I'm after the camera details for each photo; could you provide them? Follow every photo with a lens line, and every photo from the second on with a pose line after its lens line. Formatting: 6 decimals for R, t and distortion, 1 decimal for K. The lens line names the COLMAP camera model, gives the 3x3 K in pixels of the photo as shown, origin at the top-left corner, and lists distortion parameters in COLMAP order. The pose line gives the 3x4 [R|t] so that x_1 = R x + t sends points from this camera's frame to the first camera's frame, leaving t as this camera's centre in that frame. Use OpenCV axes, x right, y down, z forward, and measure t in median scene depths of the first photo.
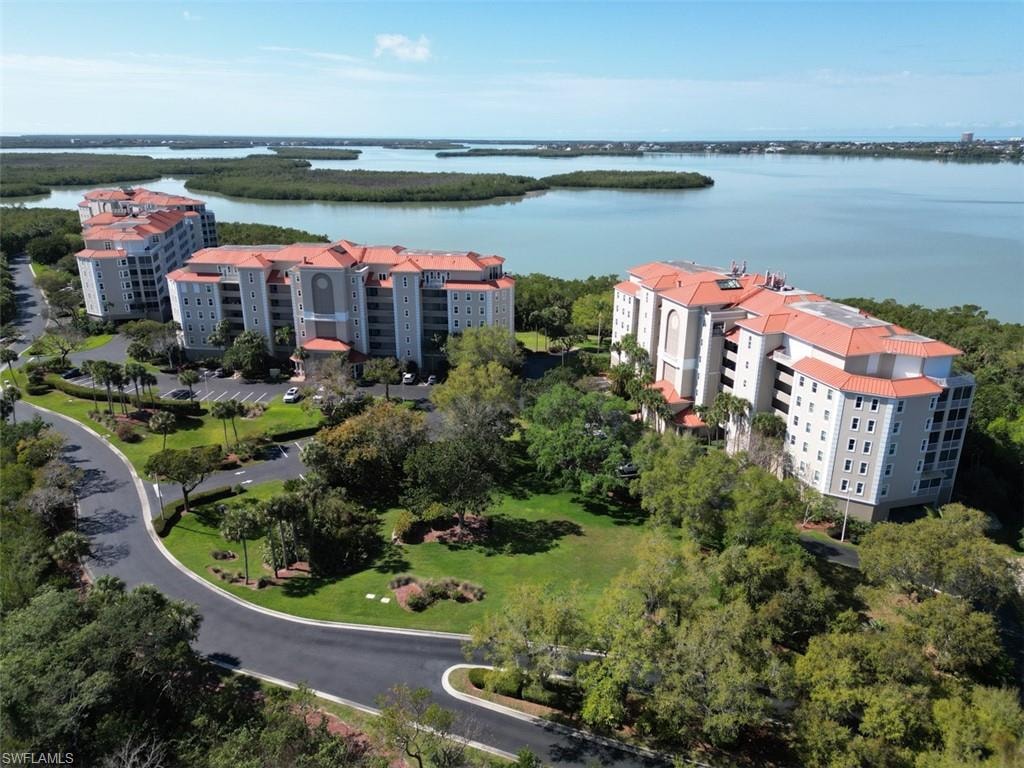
lens RADIAL K [[701.5, 0, 511.0], [0, 701.5, 381.8], [0, 0, 1]] dist [0.010504, -0.015481]
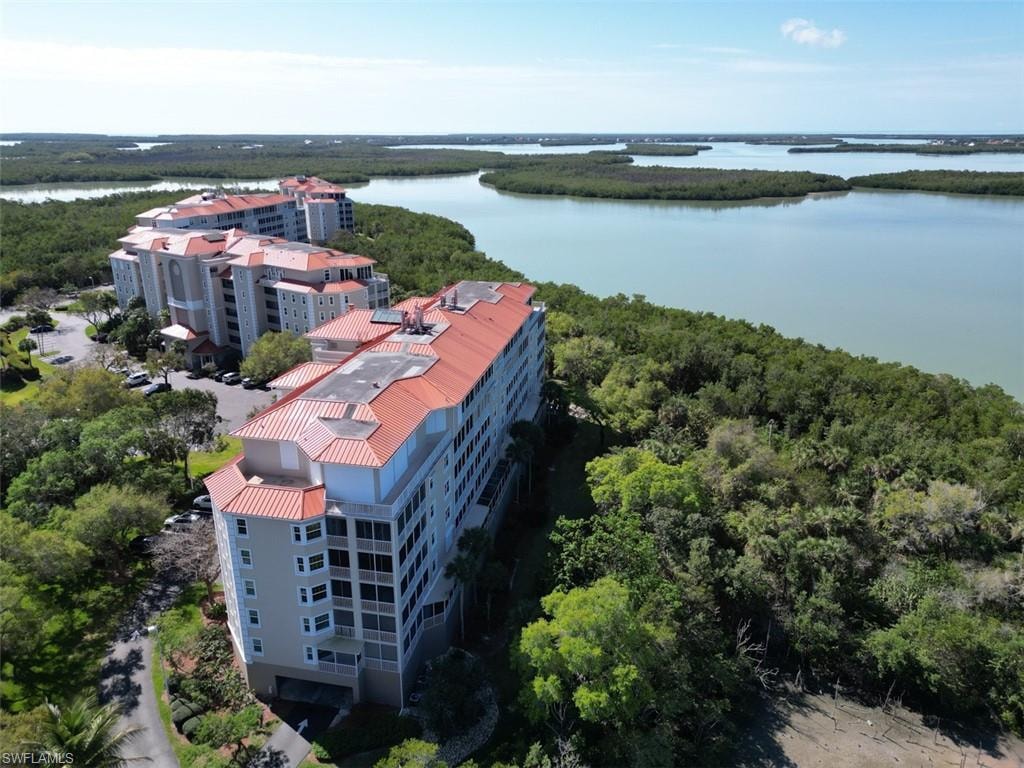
lens RADIAL K [[701.5, 0, 509.7], [0, 701.5, 389.6], [0, 0, 1]] dist [0.010504, -0.015481]
pose [[0.863702, 0.163193, -0.476852, 0.141496], [-0.156625, 0.986191, 0.053816, -0.021696], [0.479049, 0.028206, 0.877335, 0.076089]]
